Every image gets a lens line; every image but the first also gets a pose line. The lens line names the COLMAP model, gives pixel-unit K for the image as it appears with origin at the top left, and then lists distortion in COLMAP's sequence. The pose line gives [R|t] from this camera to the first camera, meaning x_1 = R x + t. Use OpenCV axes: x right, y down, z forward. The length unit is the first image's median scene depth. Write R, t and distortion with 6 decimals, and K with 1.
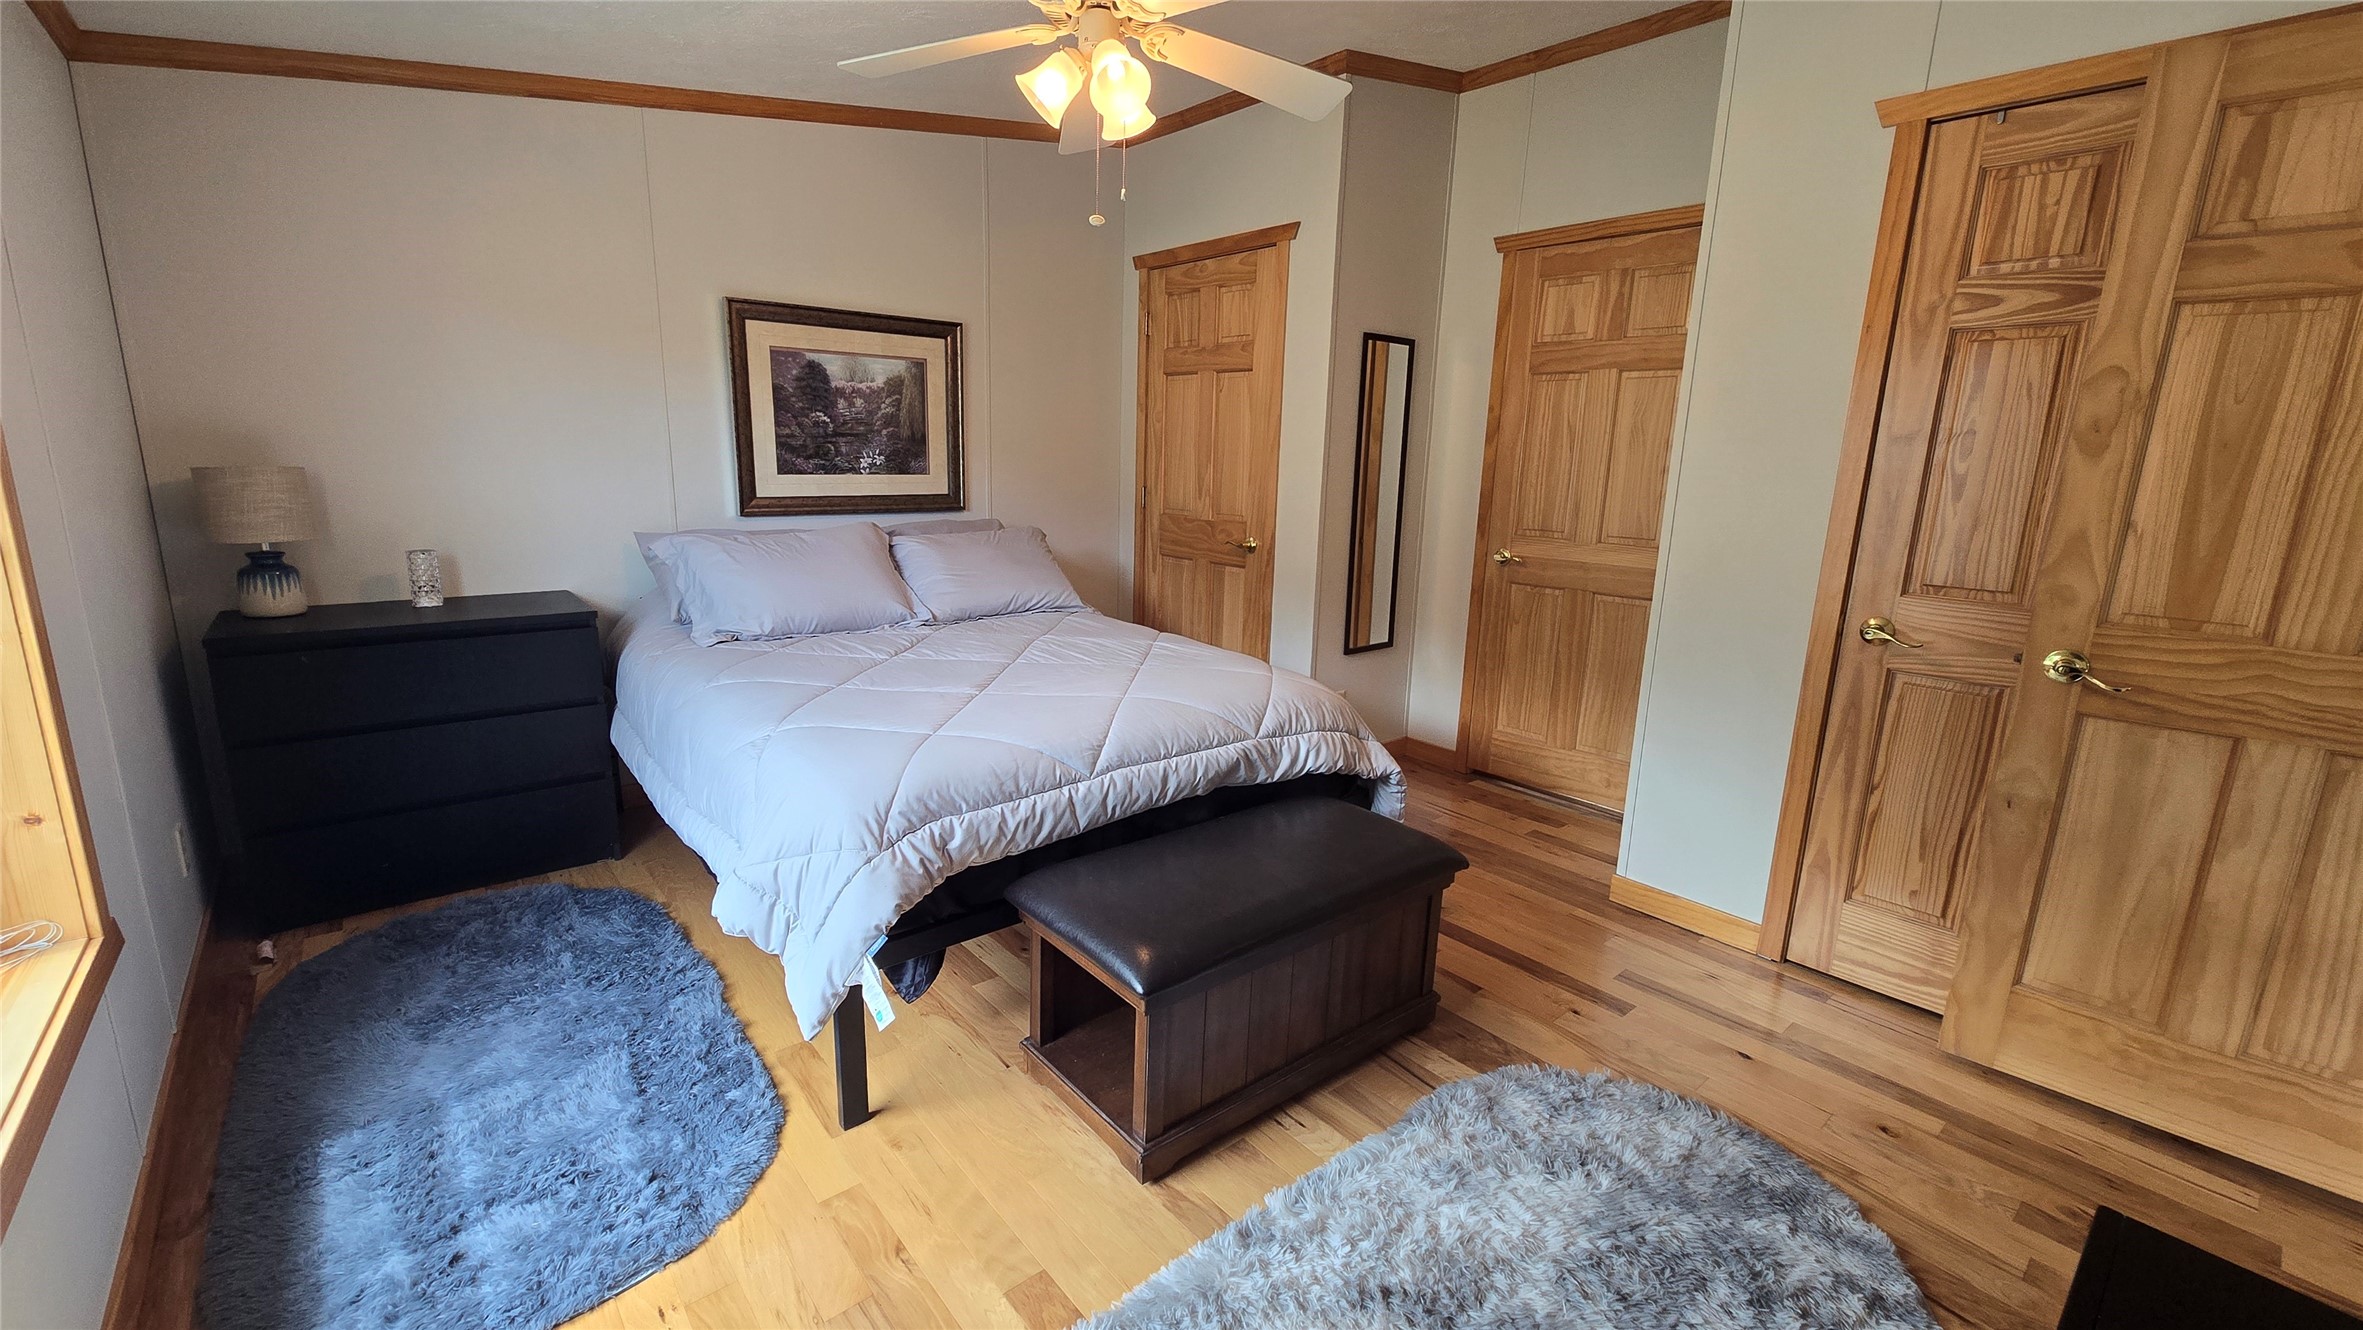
lens RADIAL K [[964.5, 0, 1181.0], [0, 964.5, 651.9], [0, 0, 1]] dist [0.002044, -0.000590]
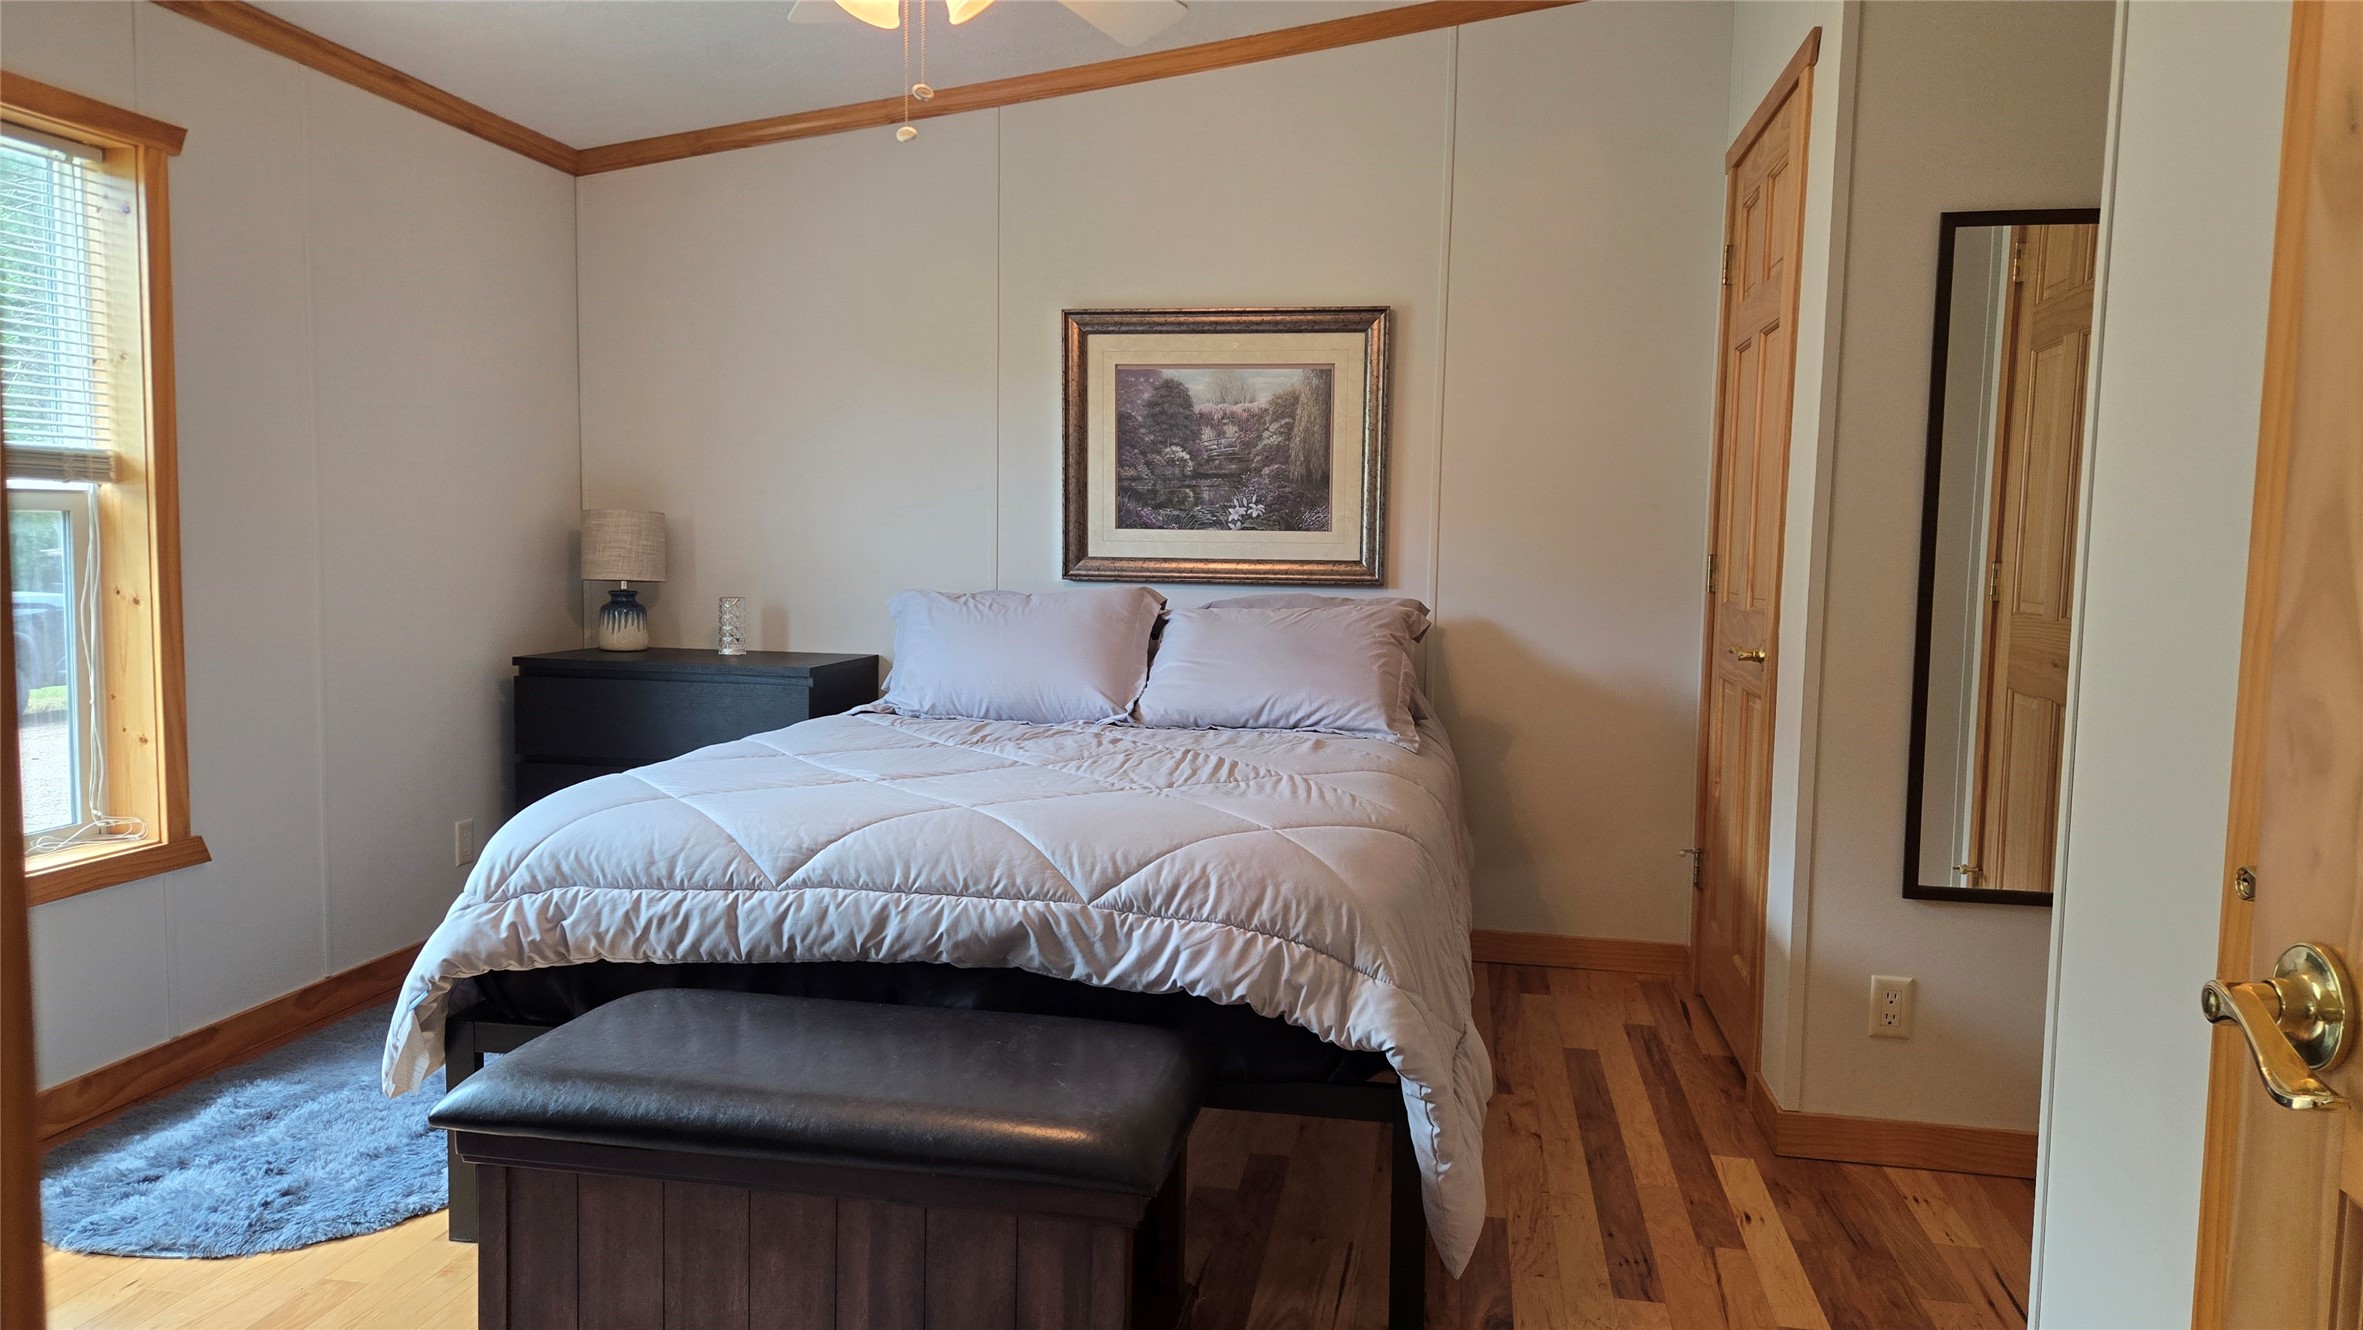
lens RADIAL K [[1556.3, 0, 1192.2], [0, 1556.3, 673.2], [0, 0, 1]] dist [0.038000, -0.009102]
pose [[0.654054, 0.052622, -0.754615, 0.560604], [-0.157640, 0.985157, -0.067934, 0.002594], [0.739840, 0.163390, 0.652641, 0.263979]]
